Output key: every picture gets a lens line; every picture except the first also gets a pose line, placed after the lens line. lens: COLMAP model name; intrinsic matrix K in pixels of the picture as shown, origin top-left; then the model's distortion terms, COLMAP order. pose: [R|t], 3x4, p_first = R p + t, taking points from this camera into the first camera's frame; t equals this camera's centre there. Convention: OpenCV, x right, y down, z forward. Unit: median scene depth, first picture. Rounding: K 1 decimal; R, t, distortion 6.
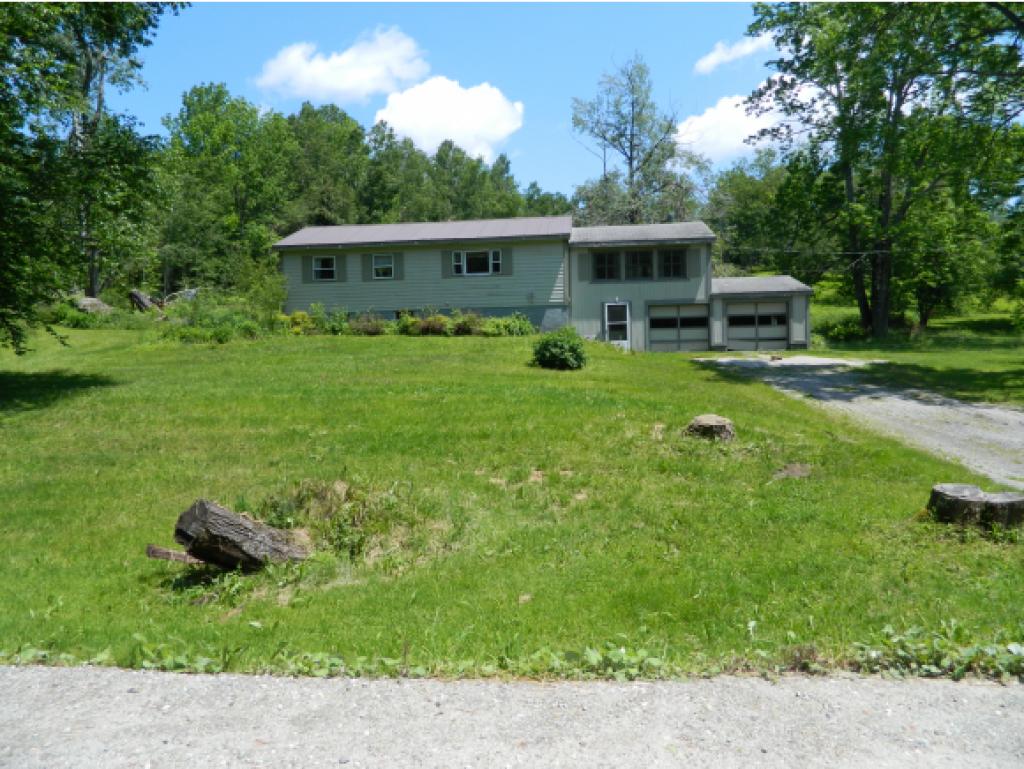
lens RADIAL K [[748.0, 0, 512.0], [0, 748.0, 384.5], [0, 0, 1]] dist [-0.005152, -0.001580]
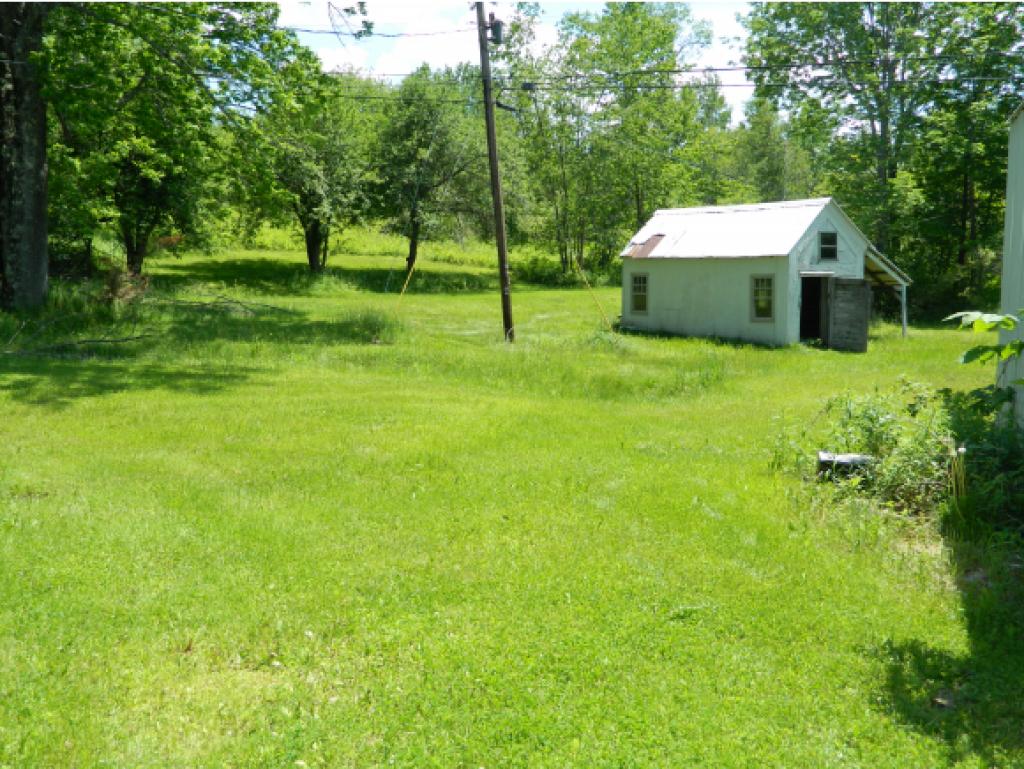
lens RADIAL K [[927.1, 0, 512.0], [0, 927.1, 384.5], [0, 0, 1]] dist [0.001933, 0.000446]
pose [[0.618154, -0.092148, 0.780637, 0.258291], [0.052167, 0.995725, 0.076228, -0.044117], [-0.784324, -0.006397, 0.620319, 0.493403]]
